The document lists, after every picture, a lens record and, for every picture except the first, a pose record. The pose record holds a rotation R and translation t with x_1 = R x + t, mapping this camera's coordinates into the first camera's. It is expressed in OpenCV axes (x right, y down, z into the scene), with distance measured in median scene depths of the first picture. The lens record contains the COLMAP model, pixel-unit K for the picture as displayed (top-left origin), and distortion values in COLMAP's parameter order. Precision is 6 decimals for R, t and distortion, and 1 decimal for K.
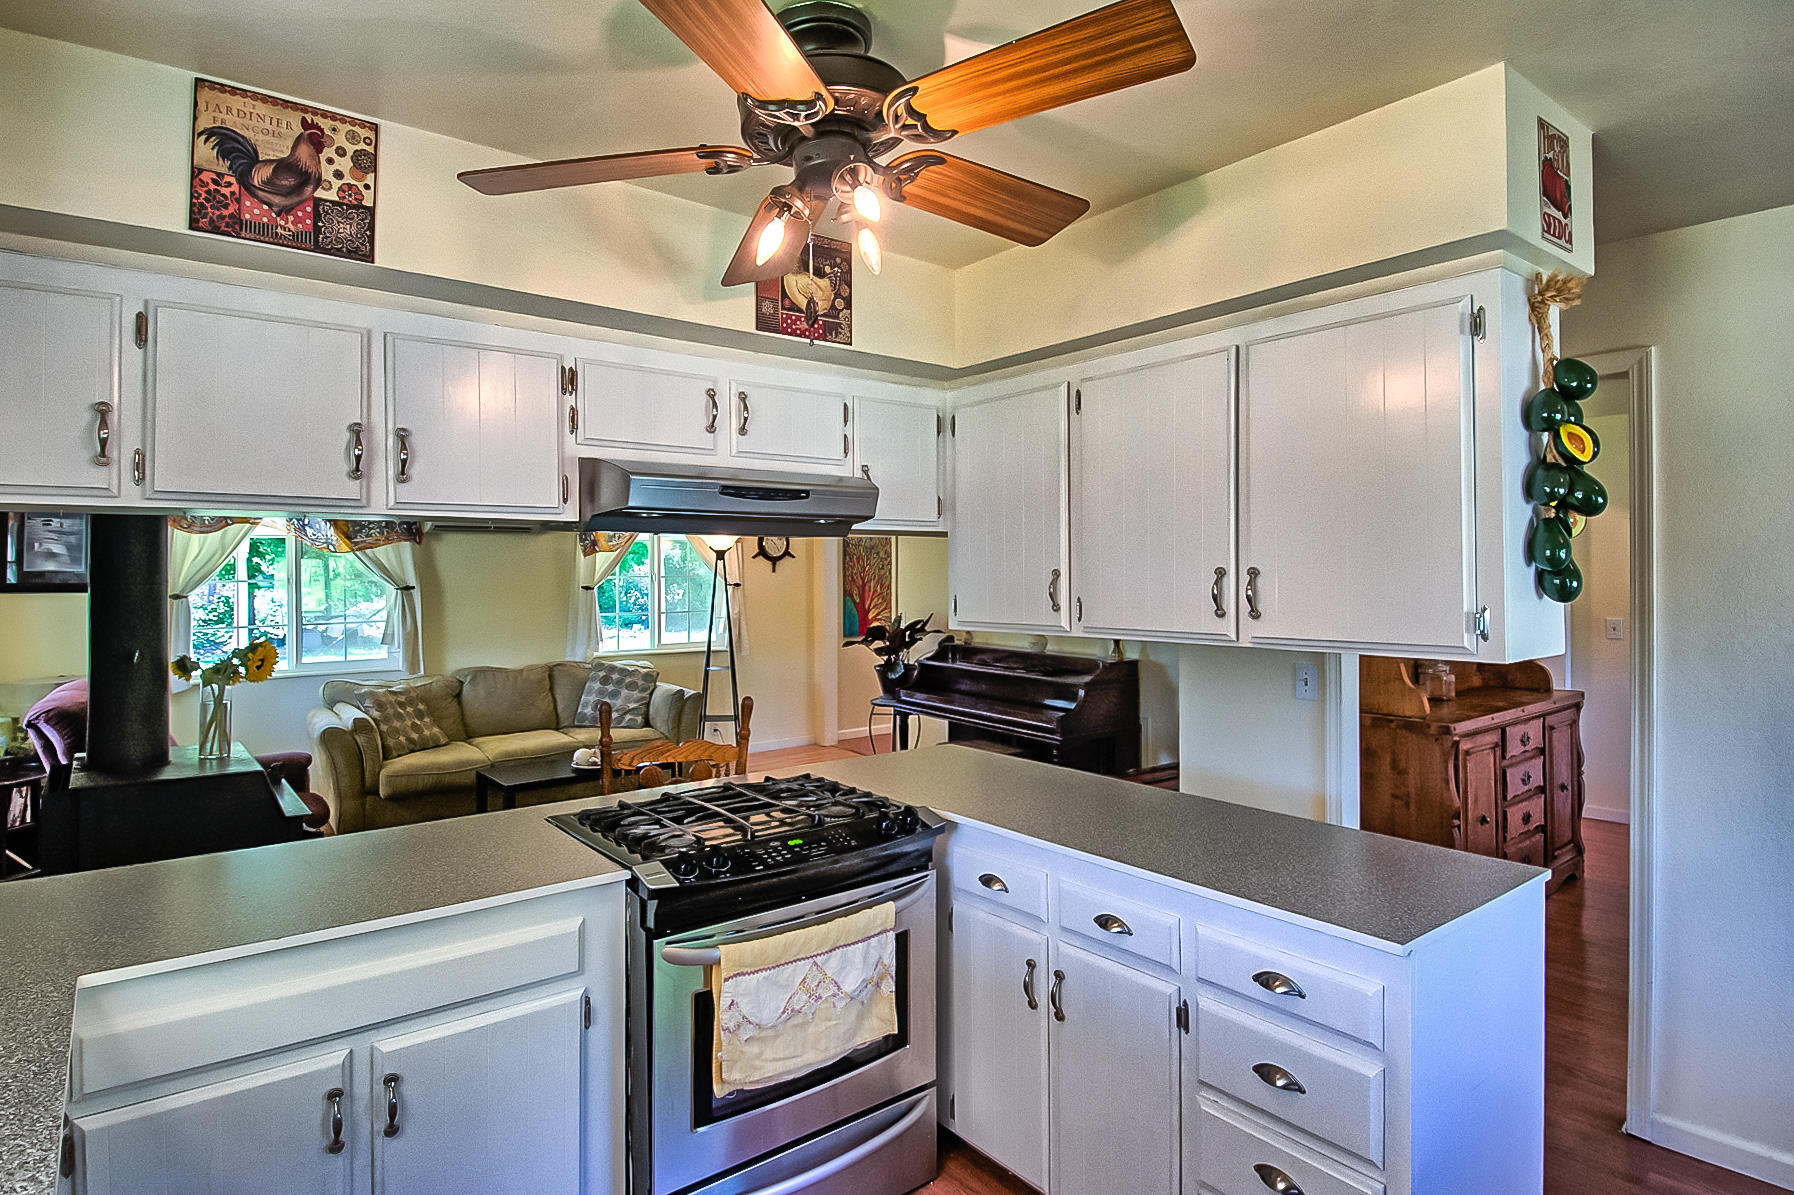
lens RADIAL K [[953.1, 0, 895.7], [0, 953.1, 565.4], [0, 0, 1]] dist [0.002993, 0.000412]
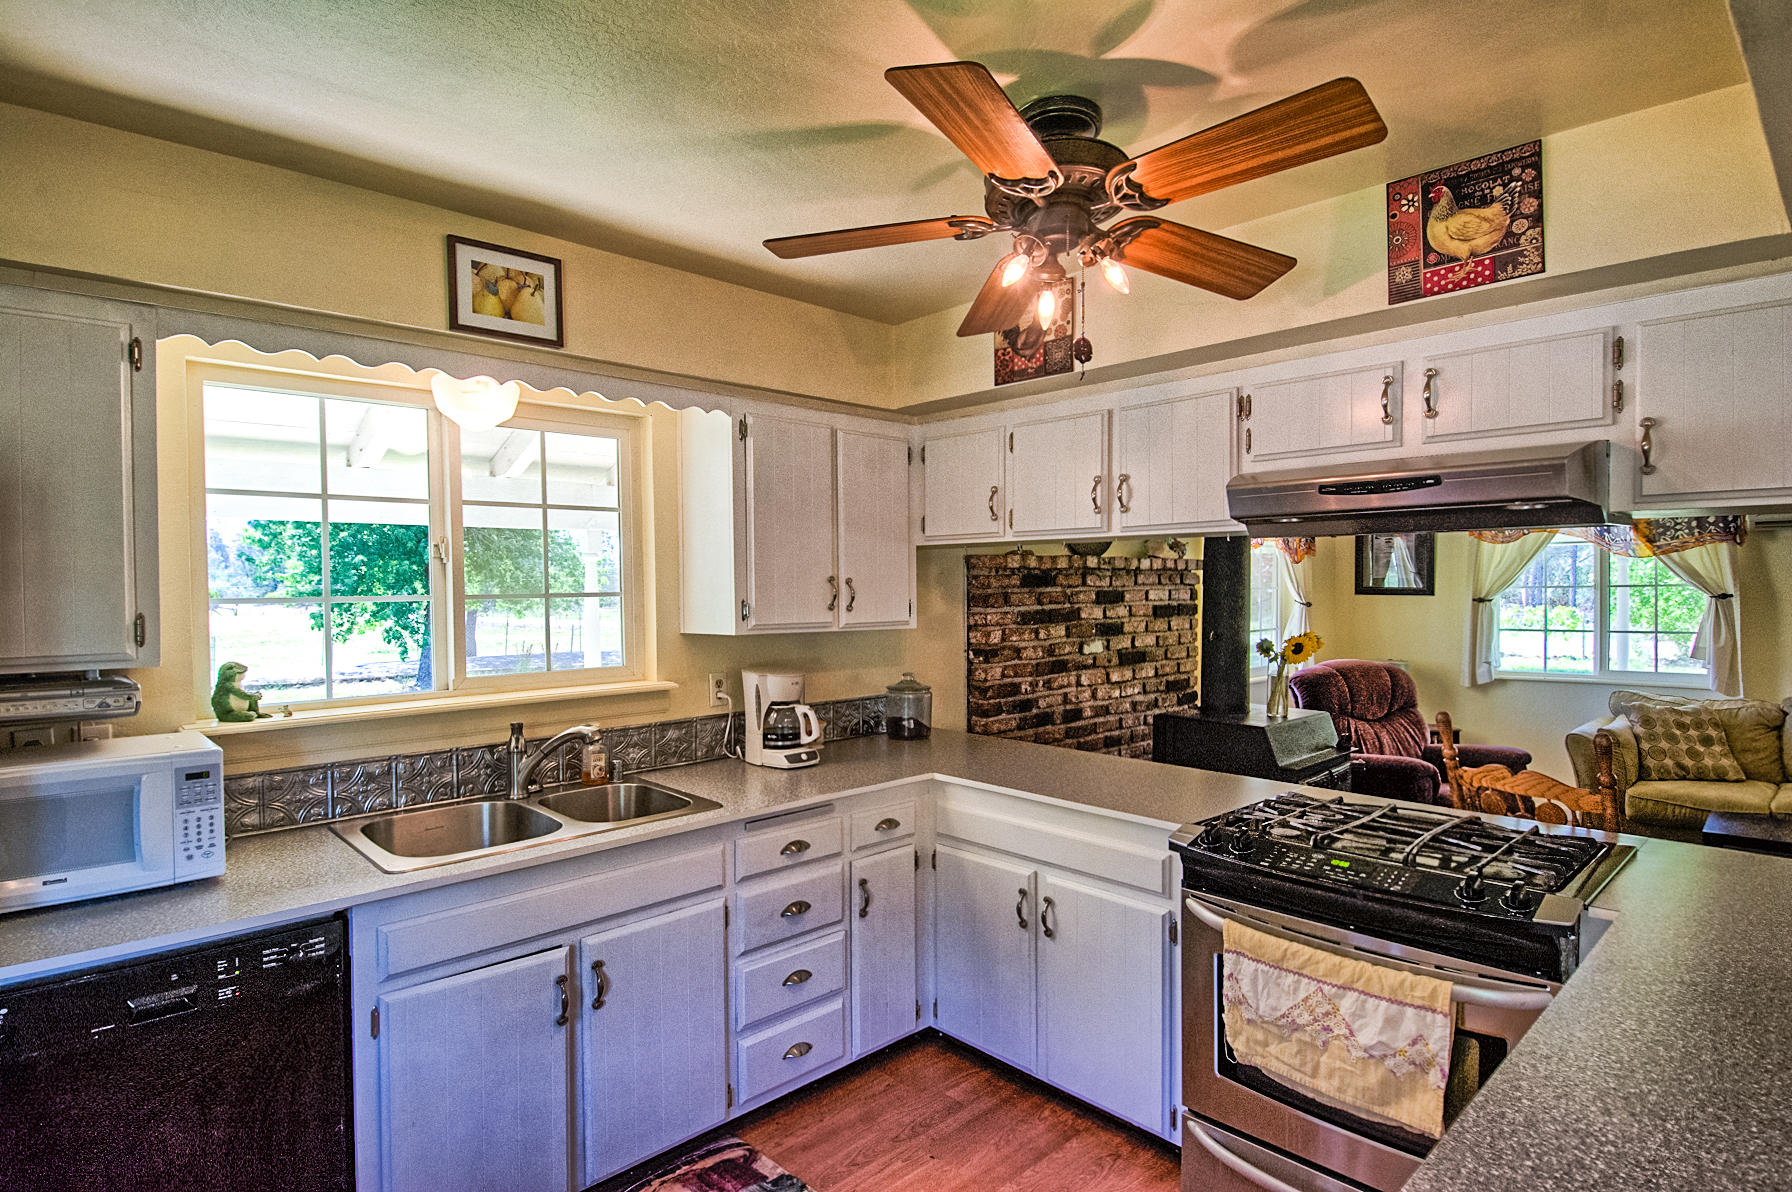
lens RADIAL K [[941.7, 0, 896.0], [0, 941.7, 596.0], [0, 0, 1]] dist [0.029782, -0.037649]
pose [[0.093836, 0.013412, -0.995497, 0.609665], [0.009014, 0.999857, 0.014321, 0.010444], [0.995547, -0.010317, 0.093702, 0.383399]]
